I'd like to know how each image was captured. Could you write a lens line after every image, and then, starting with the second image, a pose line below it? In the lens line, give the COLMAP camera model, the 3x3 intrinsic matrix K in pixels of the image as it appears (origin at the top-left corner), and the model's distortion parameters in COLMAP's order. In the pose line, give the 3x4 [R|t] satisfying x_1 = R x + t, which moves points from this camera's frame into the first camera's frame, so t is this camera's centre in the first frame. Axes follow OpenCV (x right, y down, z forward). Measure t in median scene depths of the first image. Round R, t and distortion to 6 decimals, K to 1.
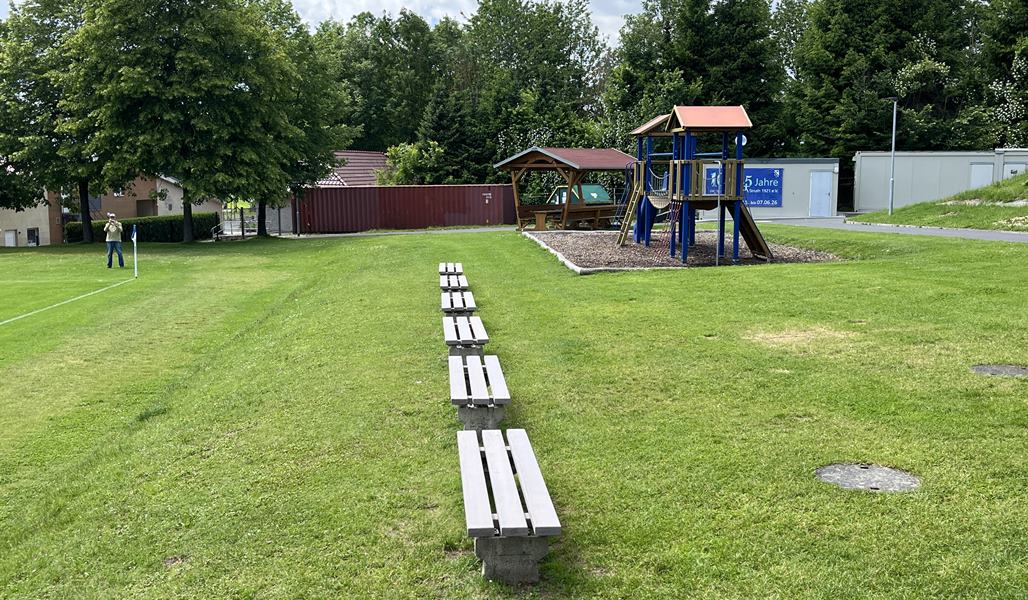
lens RADIAL K [[1051.5, 0, 509.2], [0, 1051.5, 304.0], [0, 0, 1]] dist [0.017808, 0.000000]
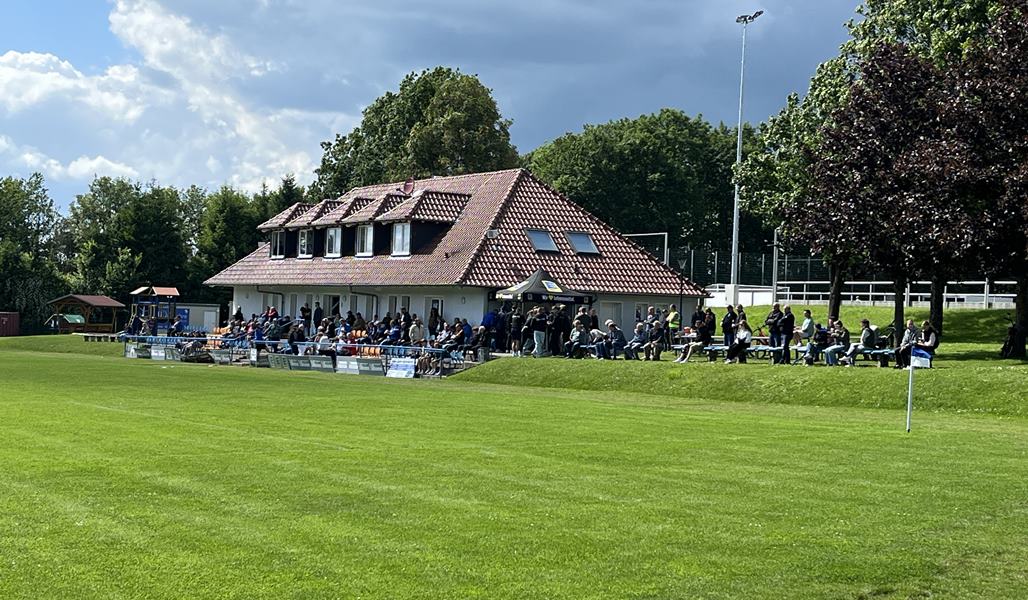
lens RADIAL K [[1695.5, 0, 508.0], [0, 1695.5, 292.0], [0, 0, 1]] dist [0.186160, 0.000000]
pose [[0.905281, 0.037343, 0.423168, -0.413342], [0.019465, 0.991436, -0.129133, 0.197387], [-0.424366, 0.125139, 0.896802, -1.585411]]
